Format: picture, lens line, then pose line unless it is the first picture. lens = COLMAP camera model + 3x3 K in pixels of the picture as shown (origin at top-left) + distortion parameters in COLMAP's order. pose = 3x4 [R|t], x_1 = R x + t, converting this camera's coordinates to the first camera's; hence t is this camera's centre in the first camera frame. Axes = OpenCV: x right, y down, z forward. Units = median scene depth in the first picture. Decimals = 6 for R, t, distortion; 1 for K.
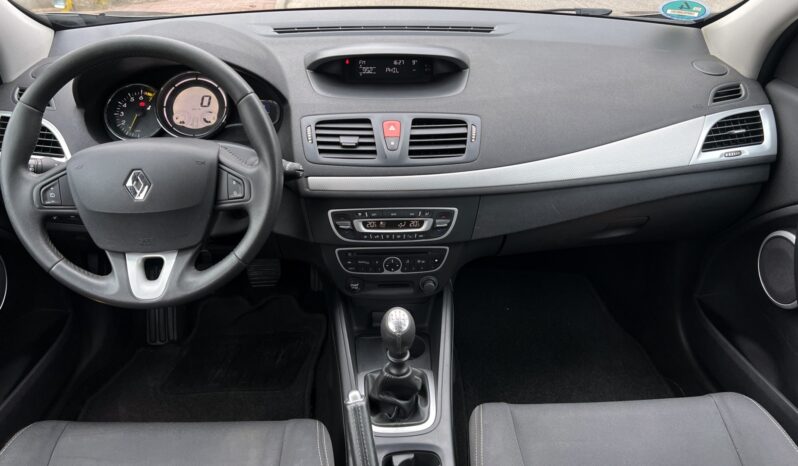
lens RADIAL K [[622.3, 0, 397.7], [0, 622.3, 238.1], [0, 0, 1]] dist [0.052816, -0.061257]
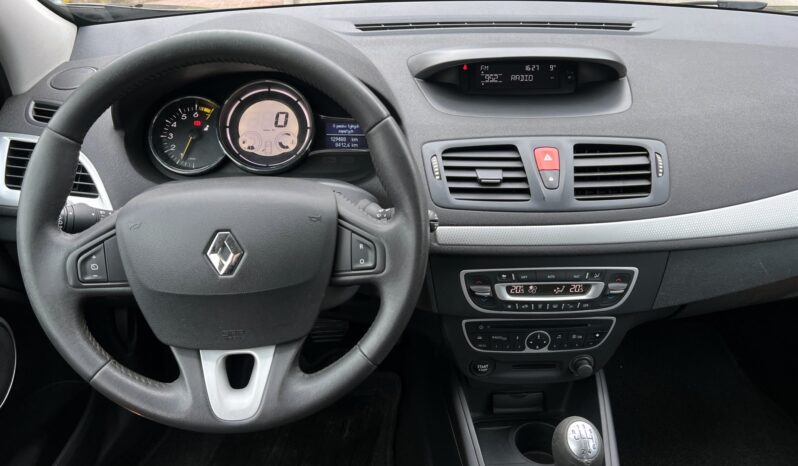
lens RADIAL K [[622.3, 0, 391.7], [0, 622.3, 235.7], [0, 0, 1]] dist [0.052816, -0.061257]
pose [[0.999986, 0.000924, 0.005194, -0.192431], [-0.000887, 0.999974, -0.007188, -0.079250], [-0.005200, 0.007183, 0.999961, 0.267337]]
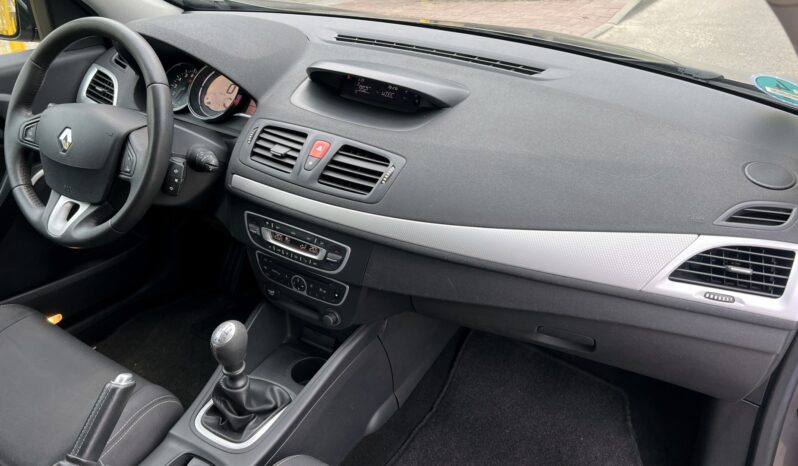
lens RADIAL K [[622.3, 0, 399.7], [0, 622.3, 234.7], [0, 0, 1]] dist [0.052816, -0.061257]
pose [[0.828646, 0.295161, -0.475631, 0.585523], [-0.303158, 0.950925, 0.061950, -0.144319], [0.470575, 0.092857, 0.877461, 0.216482]]
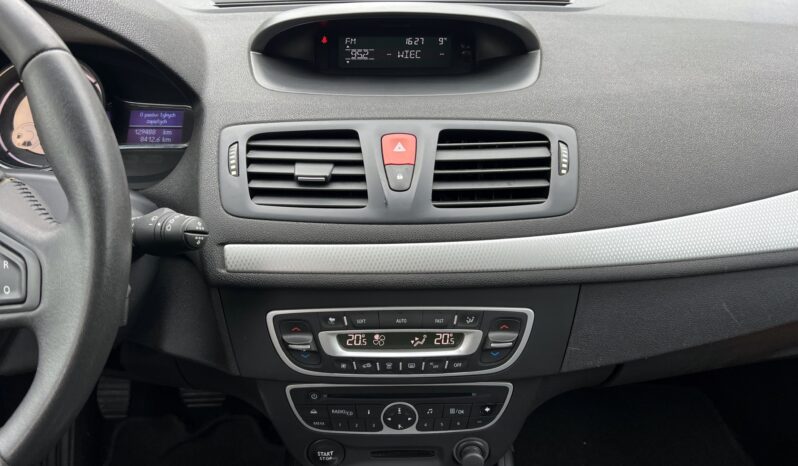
lens RADIAL K [[622.3, 0, 392.5], [0, 622.3, 230.5], [0, 0, 1]] dist [0.052816, -0.061257]
pose [[0.999240, 0.005112, -0.038652, 0.004900], [-0.008765, 0.995445, -0.094936, -0.061476], [0.037991, 0.095203, 0.994733, 0.499201]]
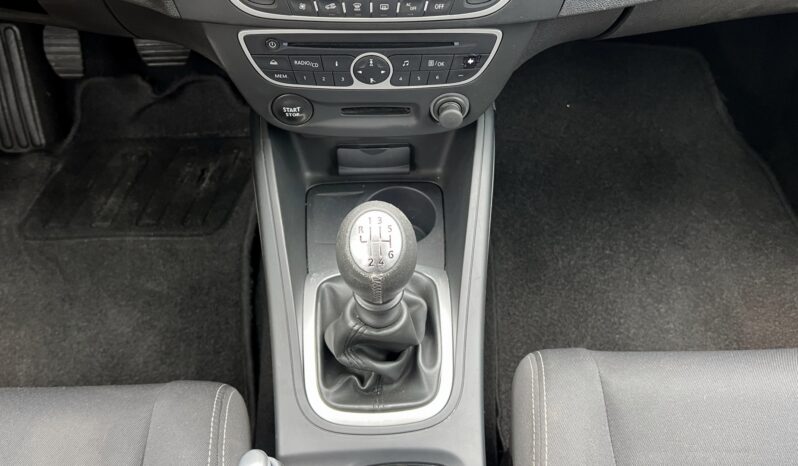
lens RADIAL K [[622.3, 0, 394.3], [0, 622.3, 229.7], [0, 0, 1]] dist [0.052816, -0.061257]
pose [[0.999757, 0.021333, -0.005624, 0.013451], [-0.017275, 0.915512, 0.401920, -0.033929], [0.013723, -0.401725, 0.915657, 0.561479]]
